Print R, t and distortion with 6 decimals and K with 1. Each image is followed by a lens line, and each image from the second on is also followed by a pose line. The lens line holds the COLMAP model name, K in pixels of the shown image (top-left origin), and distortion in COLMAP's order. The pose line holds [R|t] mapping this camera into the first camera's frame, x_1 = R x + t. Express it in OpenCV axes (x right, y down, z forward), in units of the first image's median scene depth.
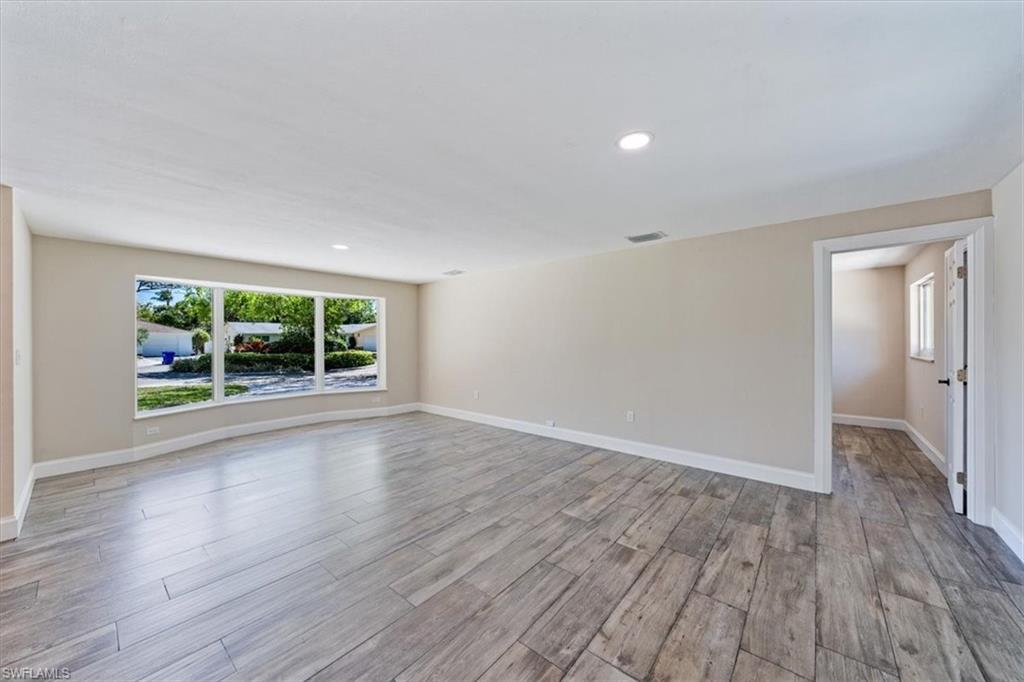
lens RADIAL K [[352.6, 0, 521.4], [0, 352.6, 341.7], [0, 0, 1]] dist [-0.002864, -0.000066]
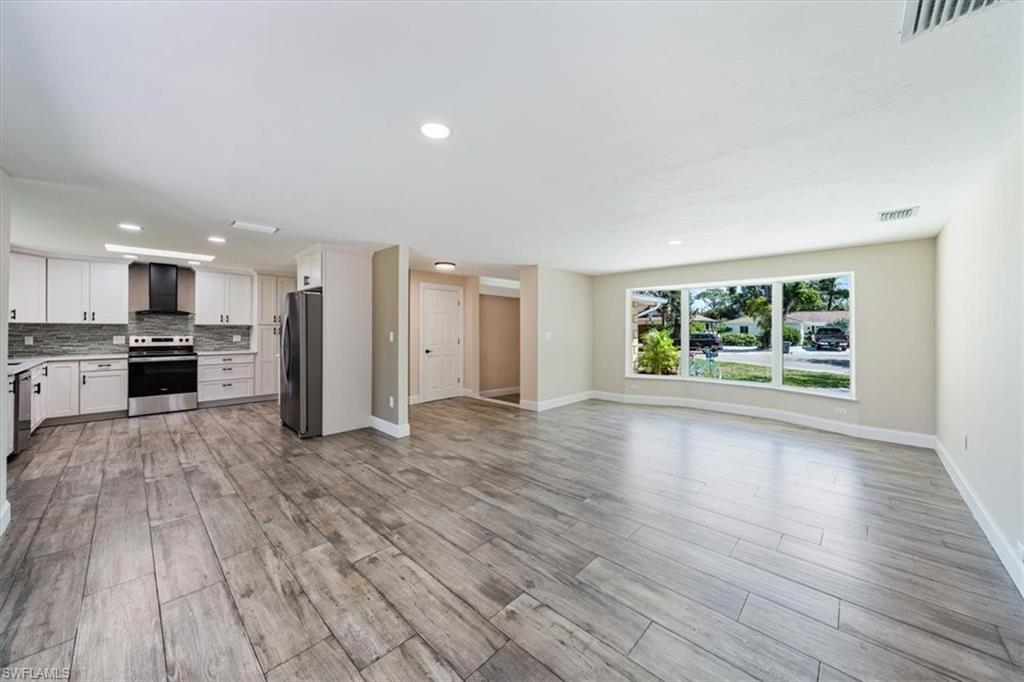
lens RADIAL K [[352.6, 0, 514.2], [0, 352.6, 331.5], [0, 0, 1]] dist [-0.002864, -0.000066]
pose [[-0.035600, 0.010487, -0.999311, 1.189936], [-0.009546, 0.999896, 0.010833, -0.012703], [0.999321, 0.009925, -0.035496, 1.149440]]
